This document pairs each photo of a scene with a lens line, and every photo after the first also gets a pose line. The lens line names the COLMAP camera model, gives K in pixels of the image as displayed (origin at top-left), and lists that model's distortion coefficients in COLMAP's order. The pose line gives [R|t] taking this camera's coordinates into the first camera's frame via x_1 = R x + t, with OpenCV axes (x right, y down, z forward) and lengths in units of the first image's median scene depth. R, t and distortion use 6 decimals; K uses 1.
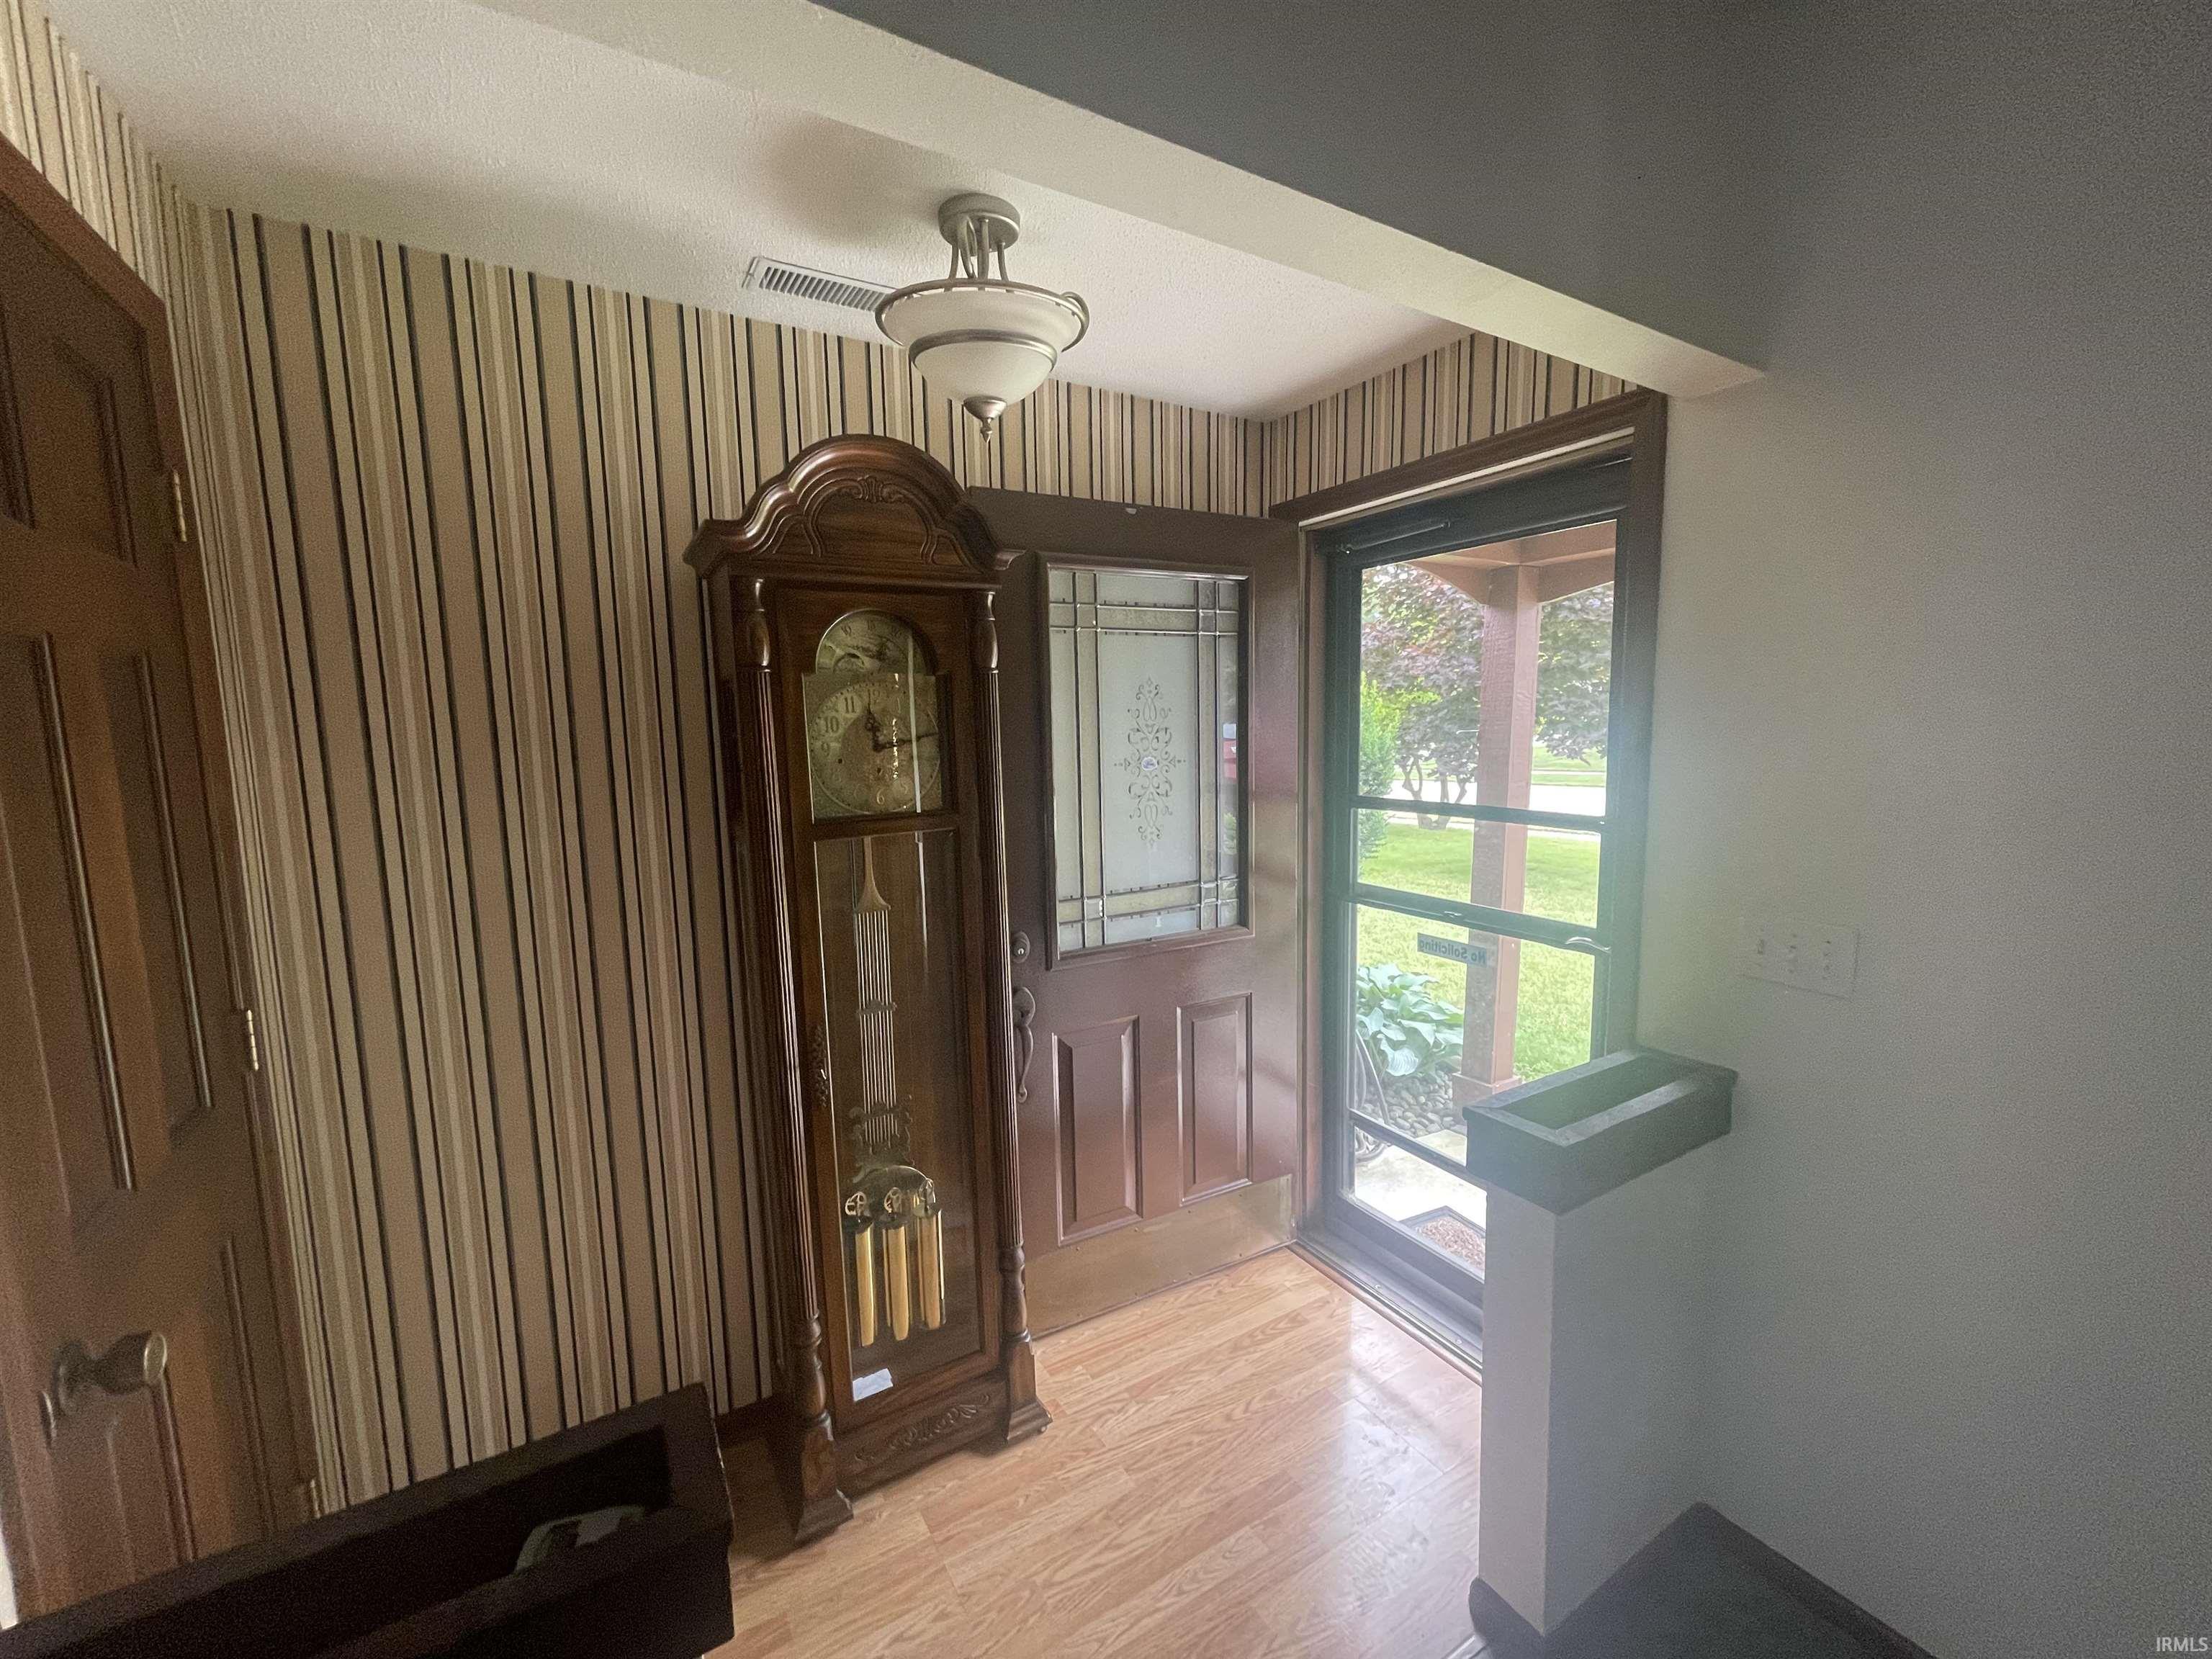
lens RADIAL K [[896.6, 0, 1109.3], [0, 896.6, 822.9], [0, 0, 1]] dist [-0.002846, 0.001159]
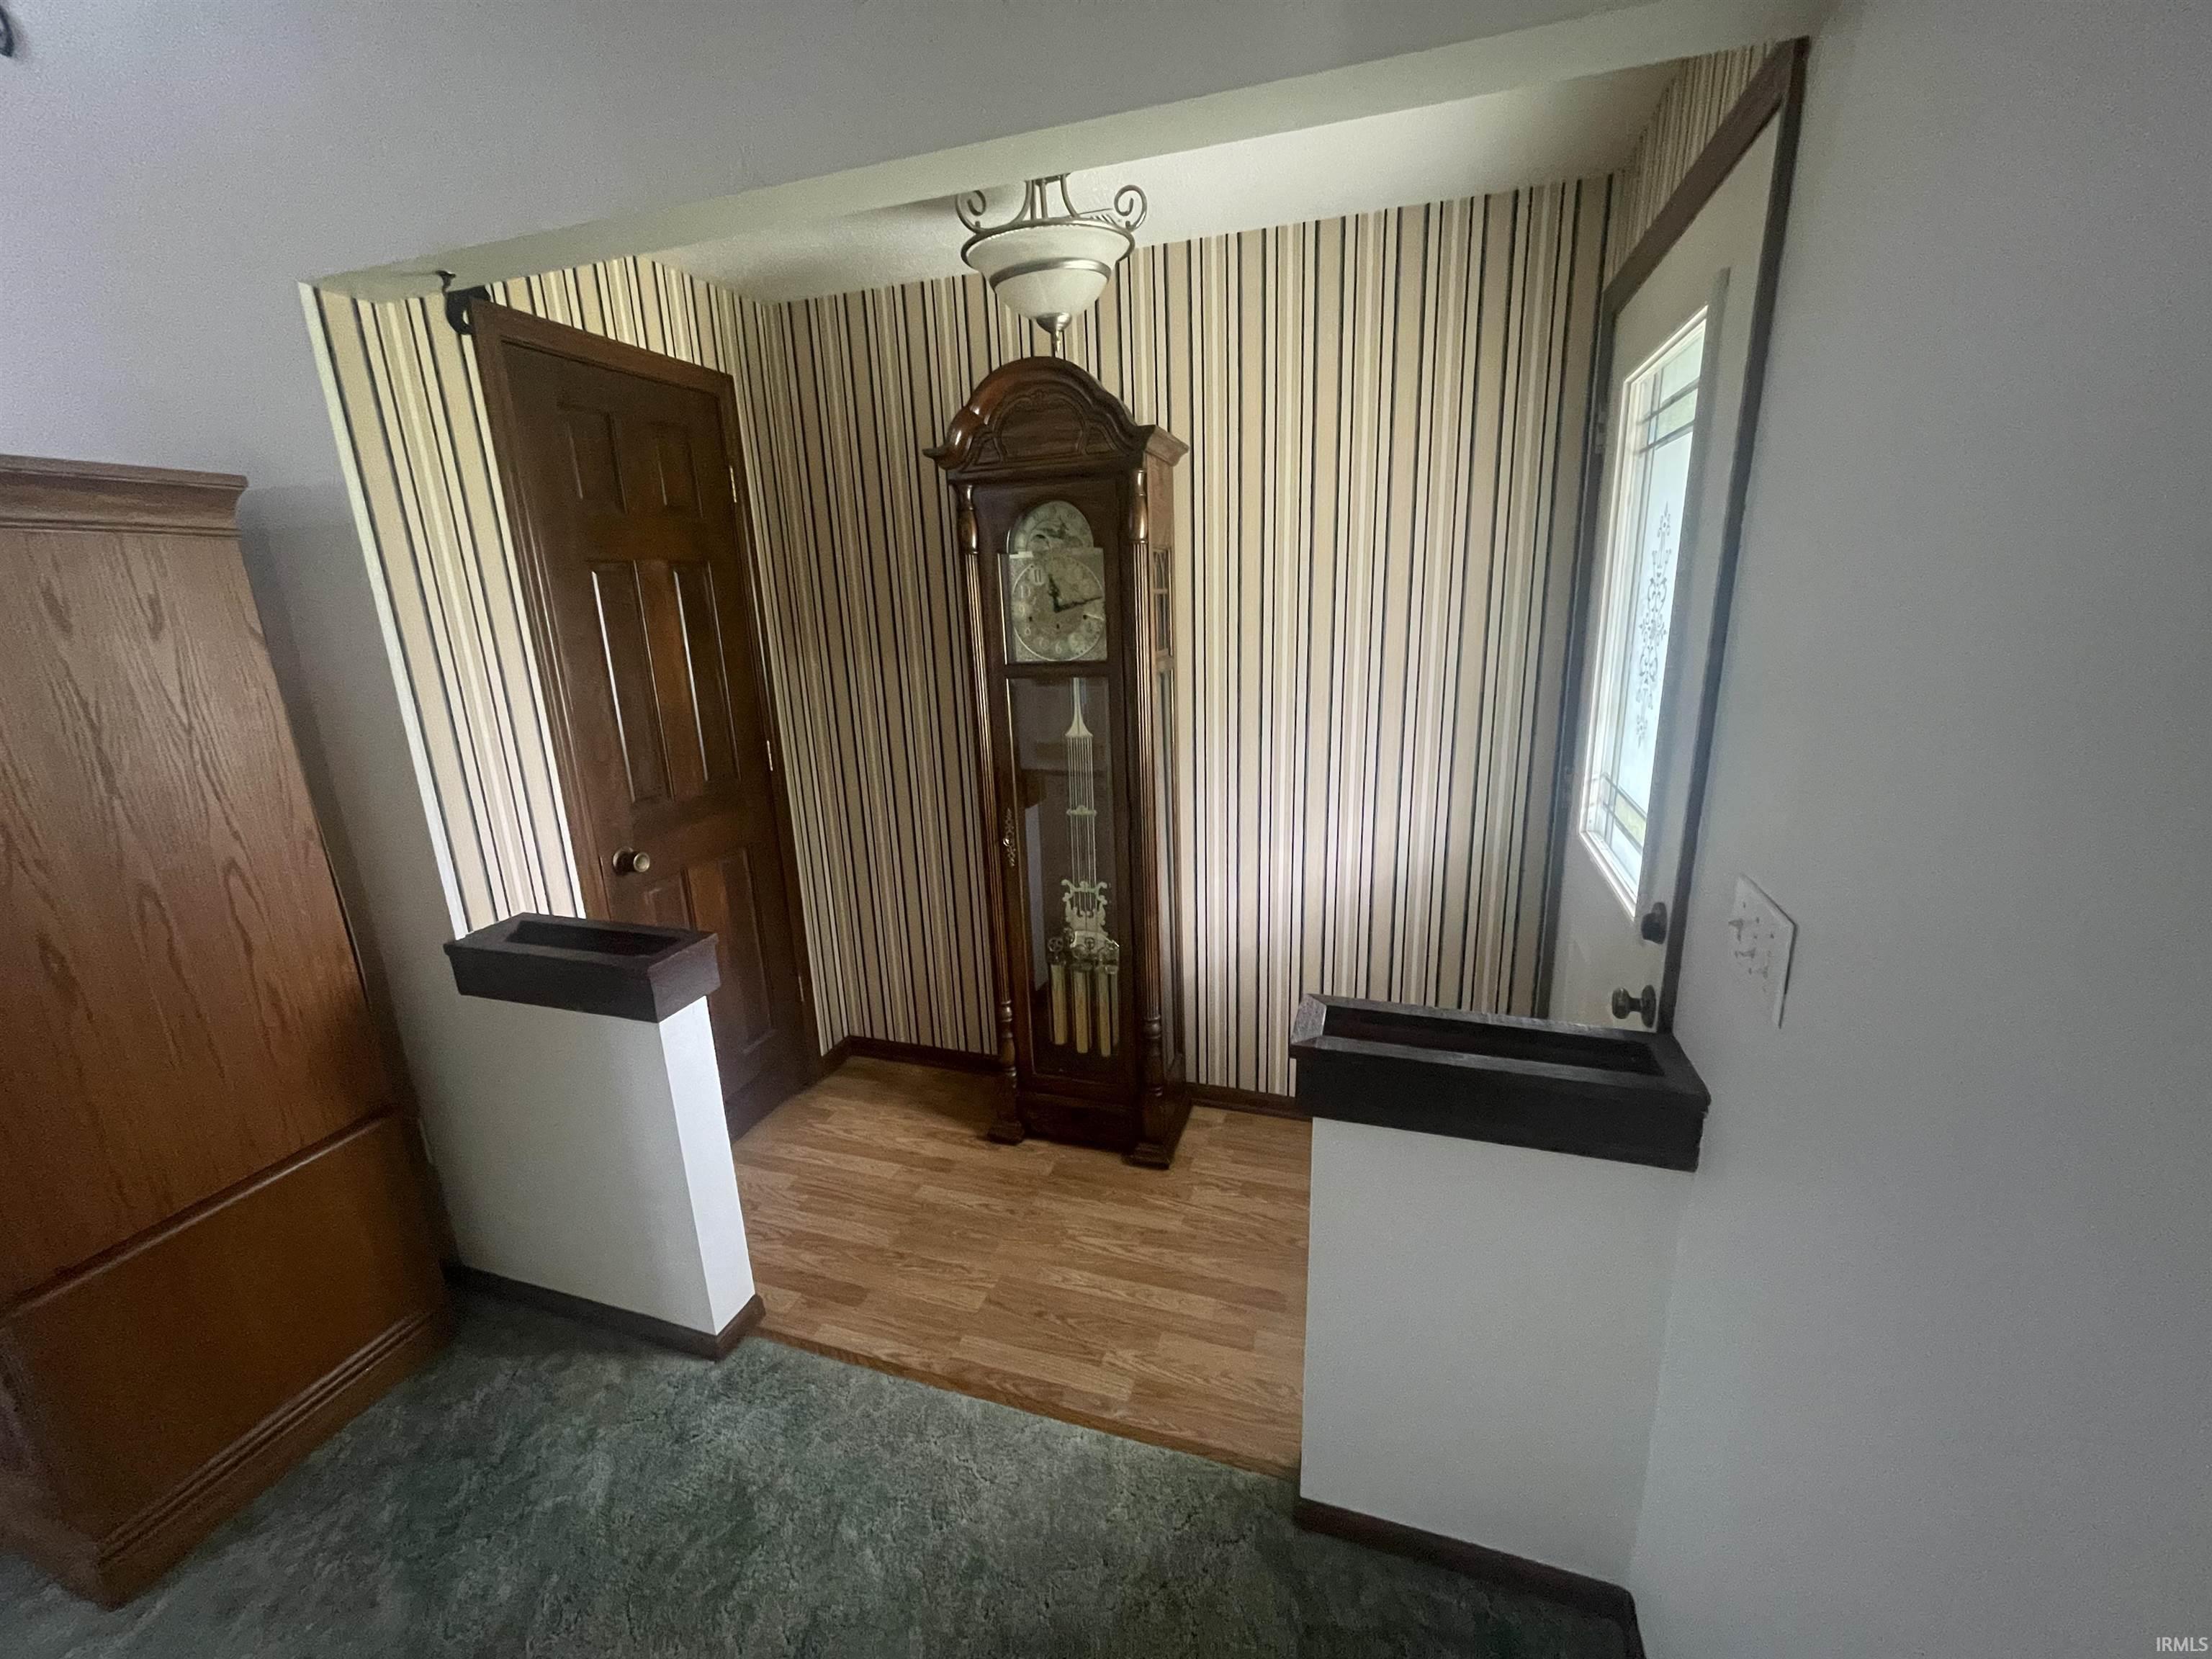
lens RADIAL K [[896.6, 0, 1108.3], [0, 896.6, 828.4], [0, 0, 1]] dist [-0.002846, 0.001159]
pose [[0.653291, 0.190869, -0.732652, 0.830335], [-0.066347, 0.978410, 0.195734, -0.032863], [0.754194, -0.079262, 0.651850, 0.192055]]
